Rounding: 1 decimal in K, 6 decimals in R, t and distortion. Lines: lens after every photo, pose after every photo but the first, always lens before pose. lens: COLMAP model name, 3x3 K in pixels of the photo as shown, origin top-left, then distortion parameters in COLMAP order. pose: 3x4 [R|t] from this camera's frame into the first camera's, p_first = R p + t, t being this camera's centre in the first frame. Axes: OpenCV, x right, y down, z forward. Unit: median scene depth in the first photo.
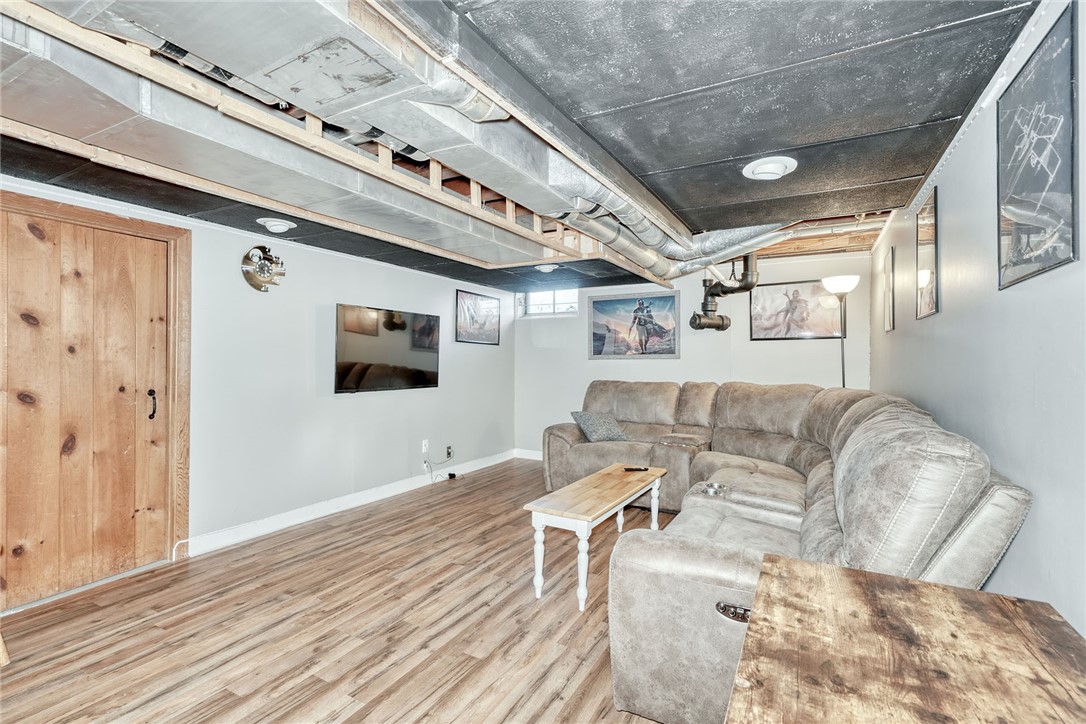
lens RADIAL K [[502.1, 0, 534.9], [0, 502.1, 365.9], [0, 0, 1]] dist [-0.003504, 0.001265]
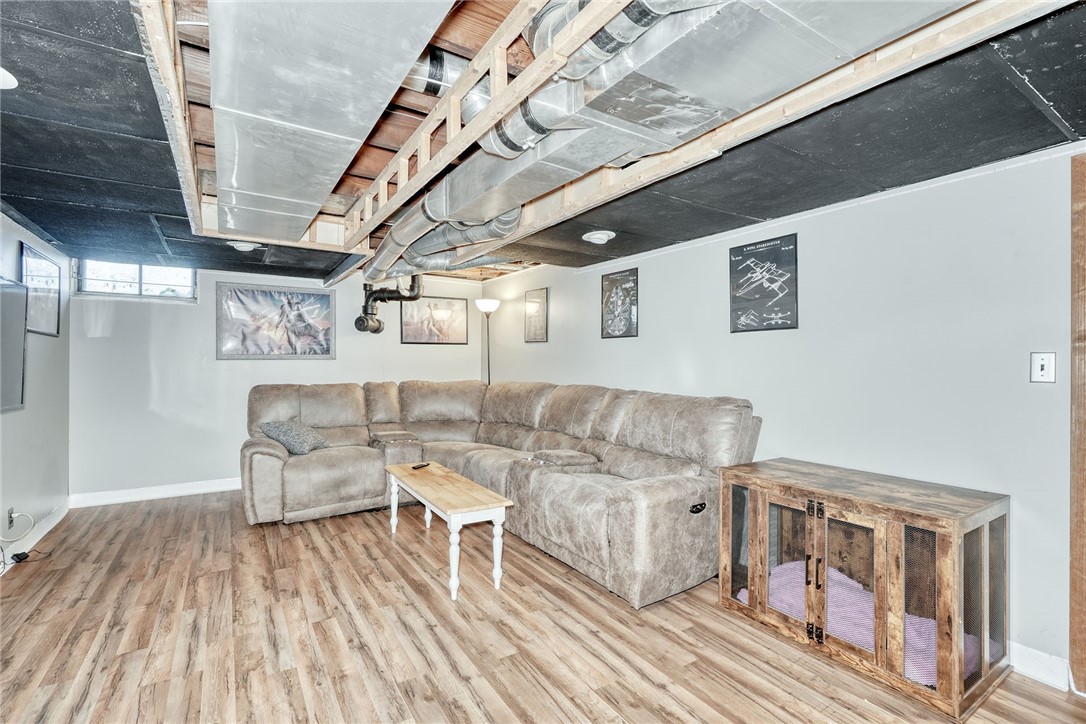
lens RADIAL K [[502.1, 0, 534.9], [0, 502.1, 365.9], [0, 0, 1]] dist [-0.003504, 0.001265]
pose [[0.469159, -0.008536, 0.883072, -0.728227], [0.005199, 0.999963, 0.006903, -0.011237], [-0.883098, 0.001353, 0.469186, 0.348872]]
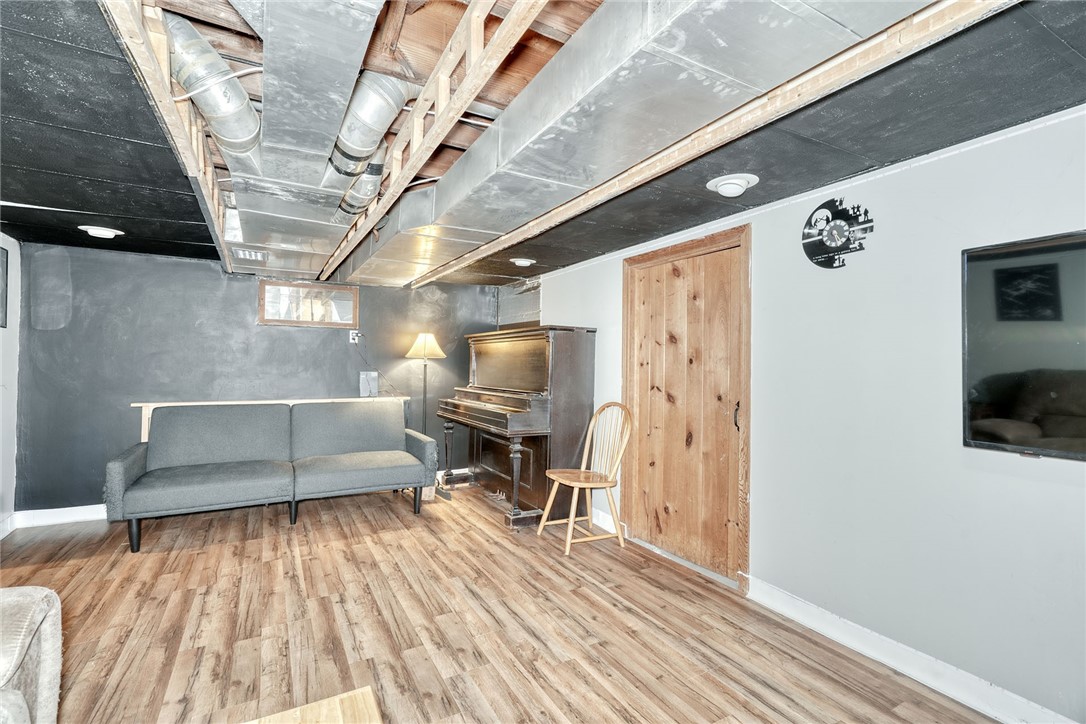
lens RADIAL K [[482.0, 0, 530.1], [0, 482.0, 361.9], [0, 0, 1]] dist [-0.000622, 0.000218]
pose [[-0.521786, -0.018975, -0.852865, 0.252471], [-0.024468, 0.999674, -0.007272, -0.012339], [0.852725, 0.017074, -0.522081, 1.211037]]
